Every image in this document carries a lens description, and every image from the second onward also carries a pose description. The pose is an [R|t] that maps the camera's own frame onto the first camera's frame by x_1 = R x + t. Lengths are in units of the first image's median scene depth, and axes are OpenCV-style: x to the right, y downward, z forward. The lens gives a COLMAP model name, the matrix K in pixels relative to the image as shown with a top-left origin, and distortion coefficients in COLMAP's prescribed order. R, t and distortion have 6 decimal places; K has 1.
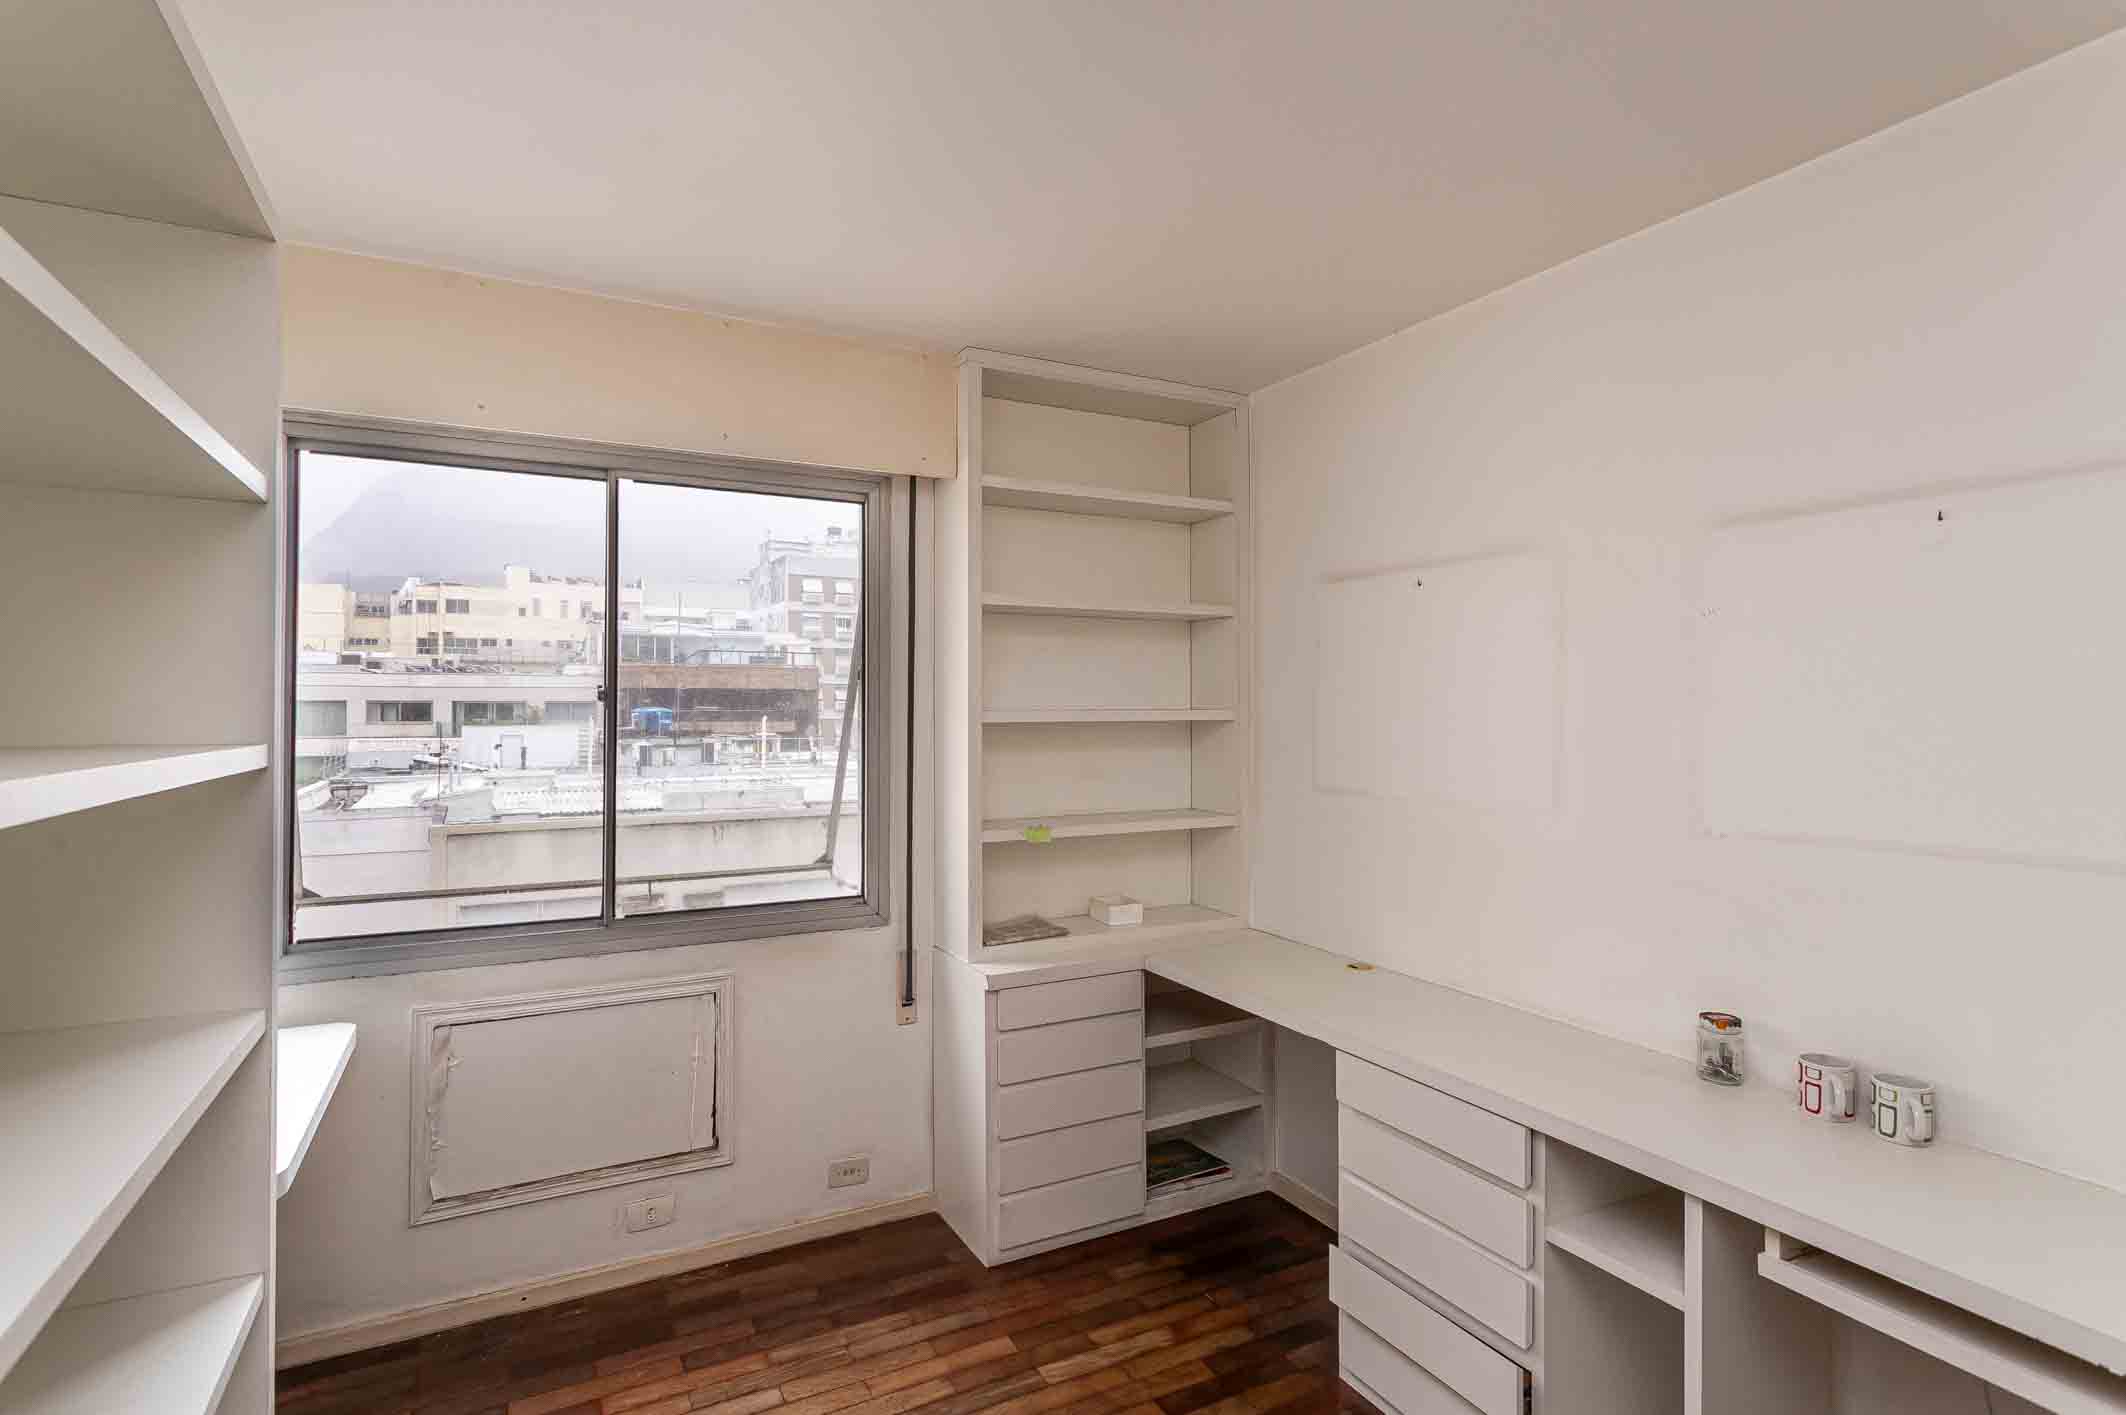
lens RADIAL K [[1008.5, 0, 1048.1], [0, 1008.5, 696.4], [0, 0, 1]] dist [-0.000122, 0.001114]
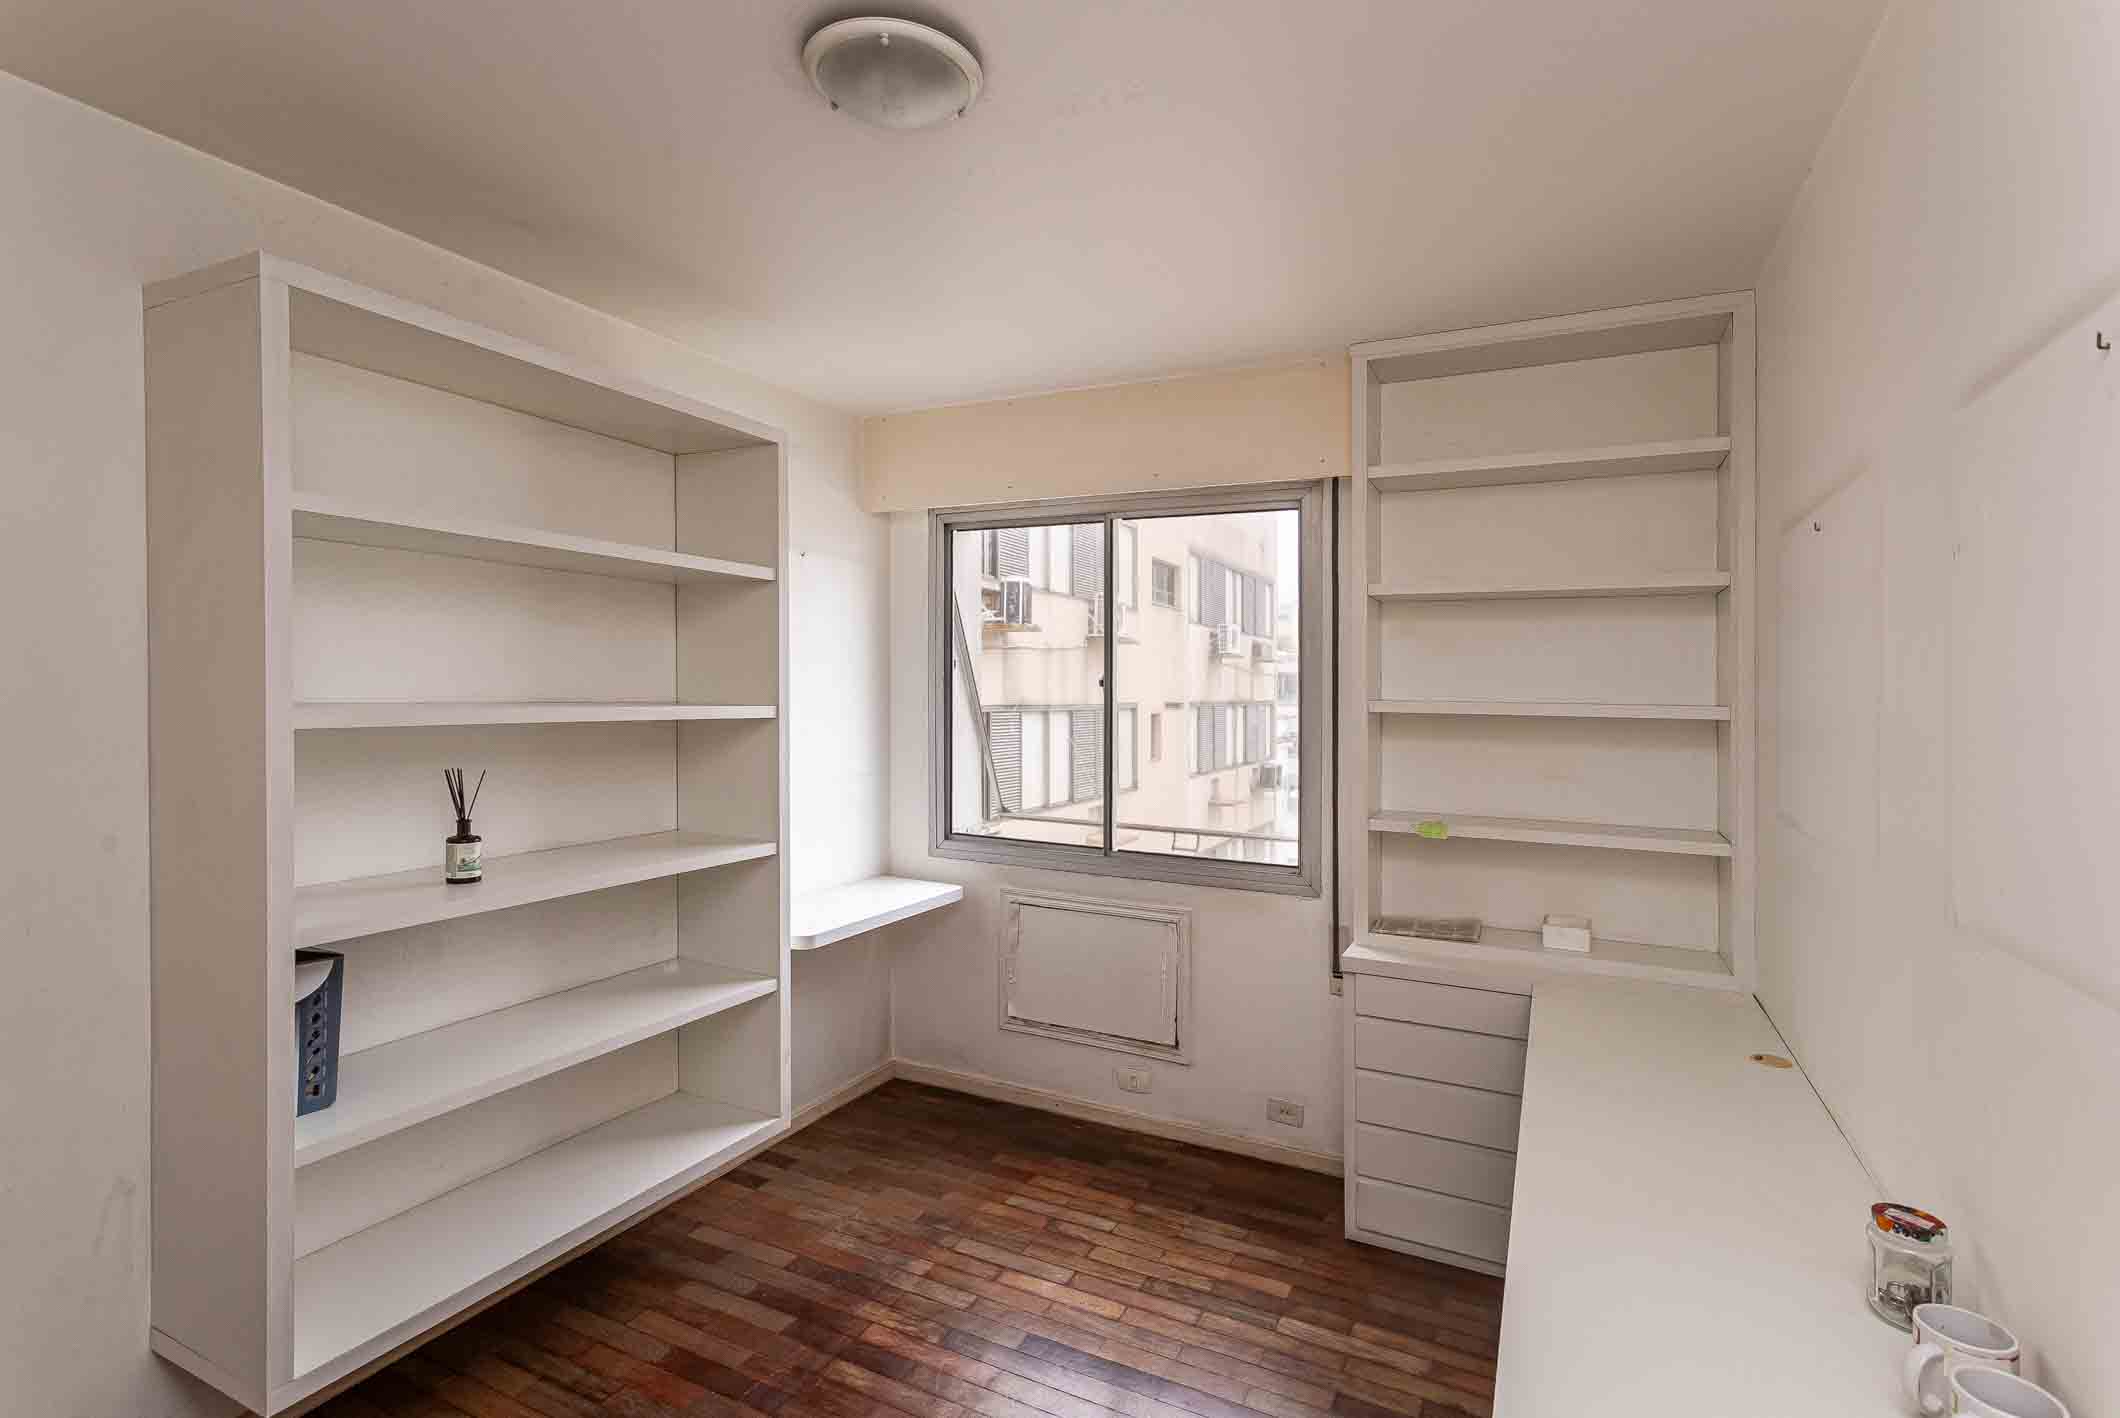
lens RADIAL K [[1005.6, 0, 1045.2], [0, 1005.6, 697.9], [0, 0, 1]] dist [-0.000122, 0.001114]
pose [[0.581423, 0.016520, -0.813434, 0.597423], [-0.004445, 0.999843, 0.017129, -0.004179], [0.813589, -0.006343, 0.581405, 0.155136]]
